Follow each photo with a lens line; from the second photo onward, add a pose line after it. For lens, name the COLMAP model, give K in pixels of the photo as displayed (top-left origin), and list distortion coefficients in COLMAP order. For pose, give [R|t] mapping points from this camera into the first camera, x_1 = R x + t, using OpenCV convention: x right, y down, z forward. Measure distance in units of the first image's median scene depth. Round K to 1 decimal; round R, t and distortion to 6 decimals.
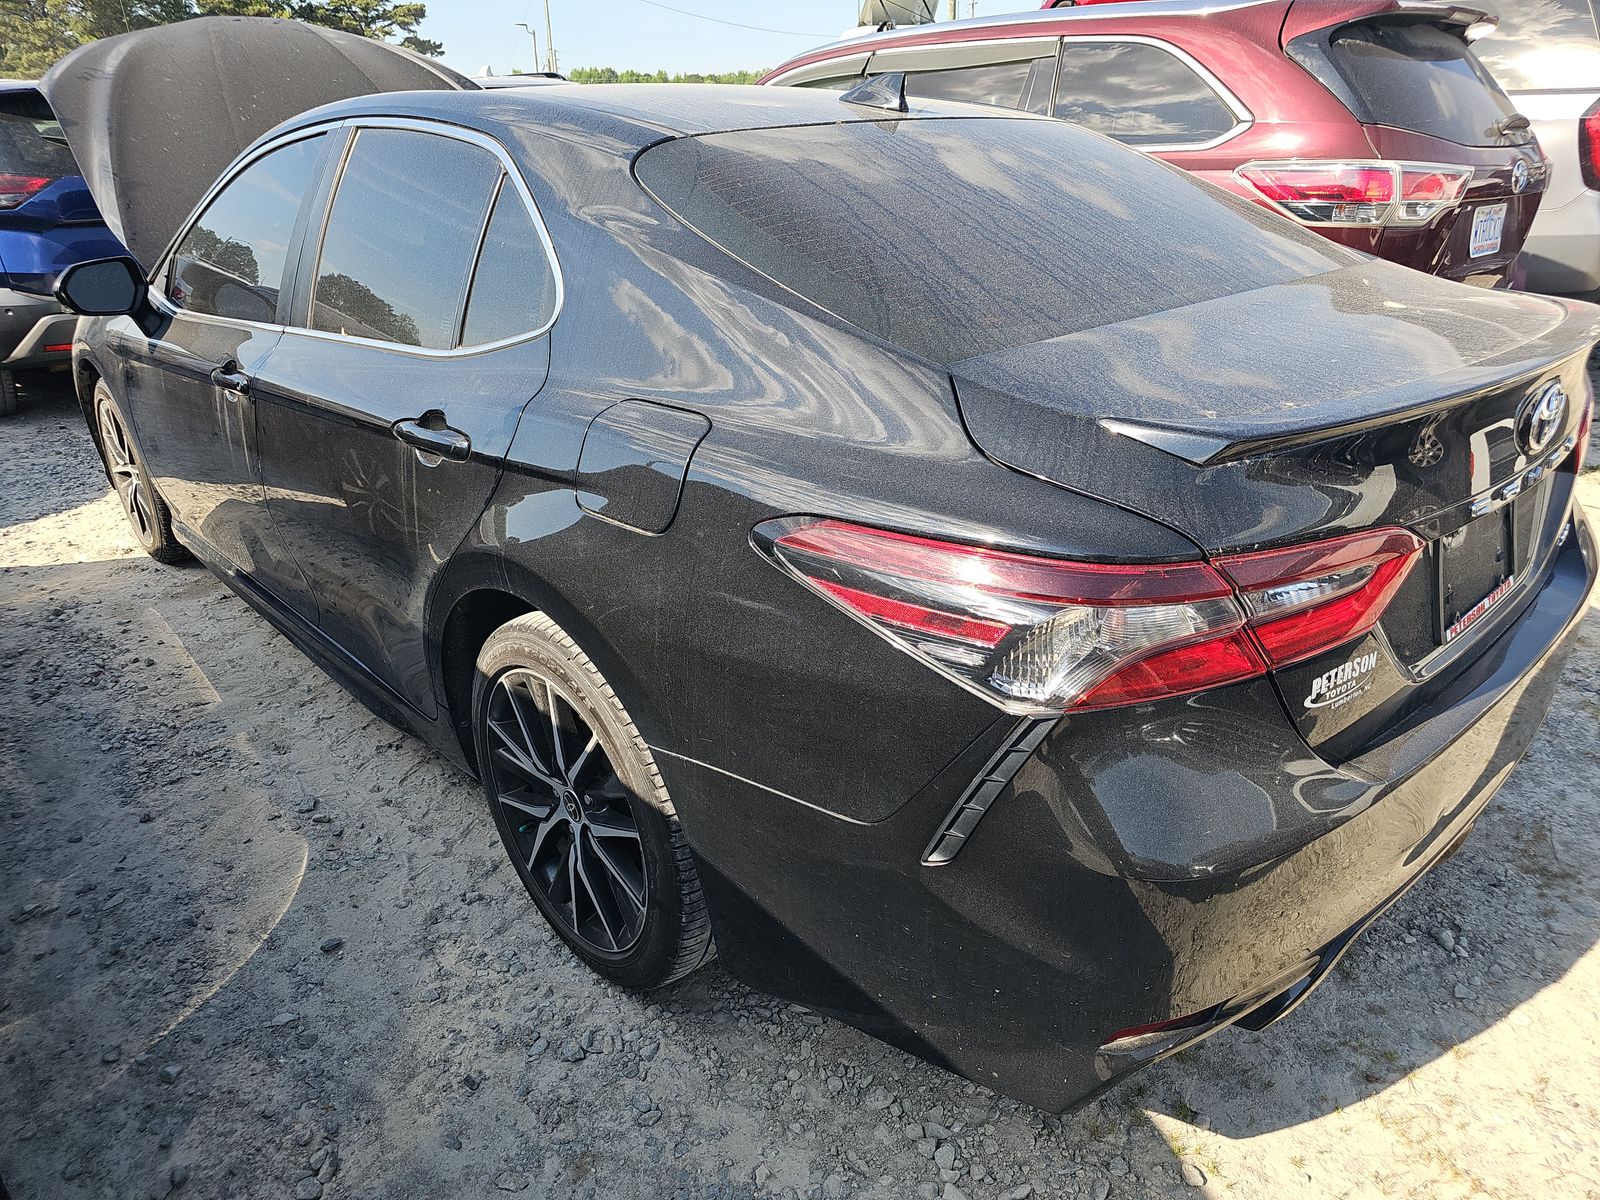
lens RADIAL K [[1060.6, 0, 800.0], [0, 1060.6, 600.0], [0, 0, 1]] dist [0.022686, -0.015973]
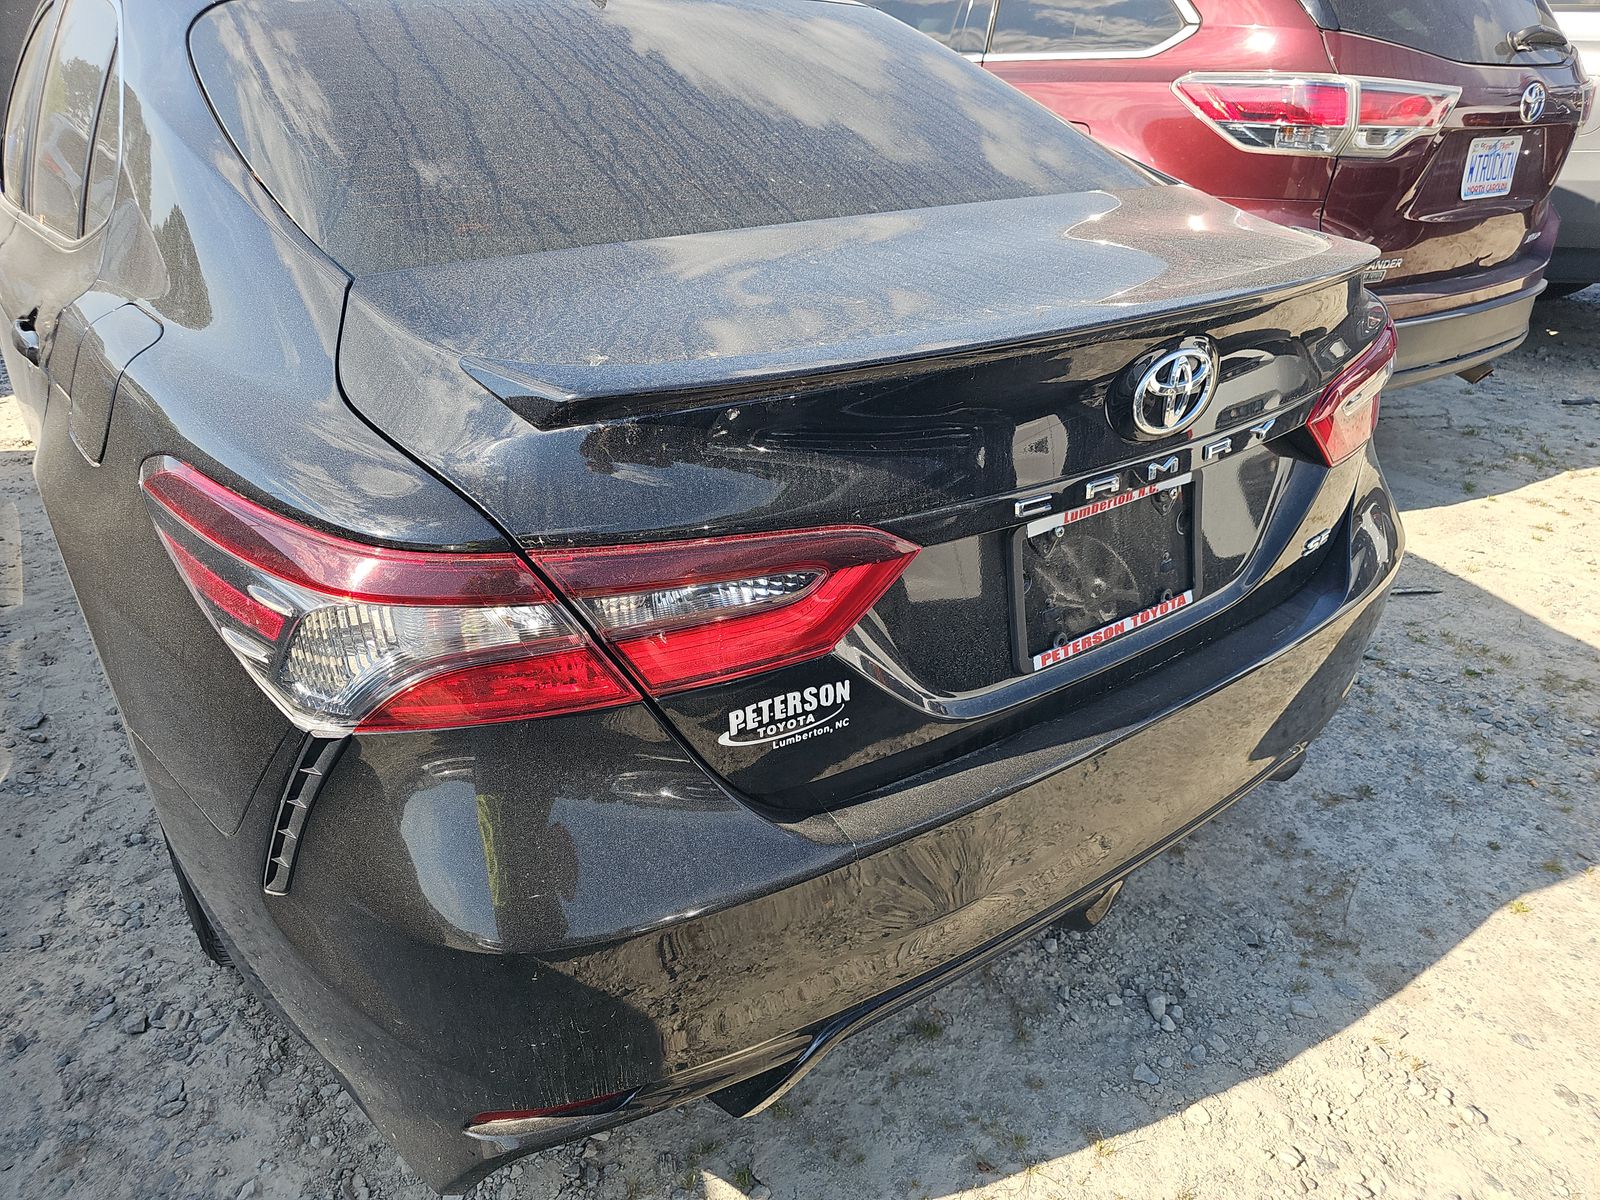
lens RADIAL K [[1060.6, 0, 800.0], [0, 1060.6, 600.0], [0, 0, 1]] dist [0.022686, -0.015973]
pose [[0.991985, 0.079307, -0.098368, 0.399443], [-0.072868, 0.995061, 0.067415, -0.041770], [0.103229, -0.059707, 0.992864, 0.156818]]
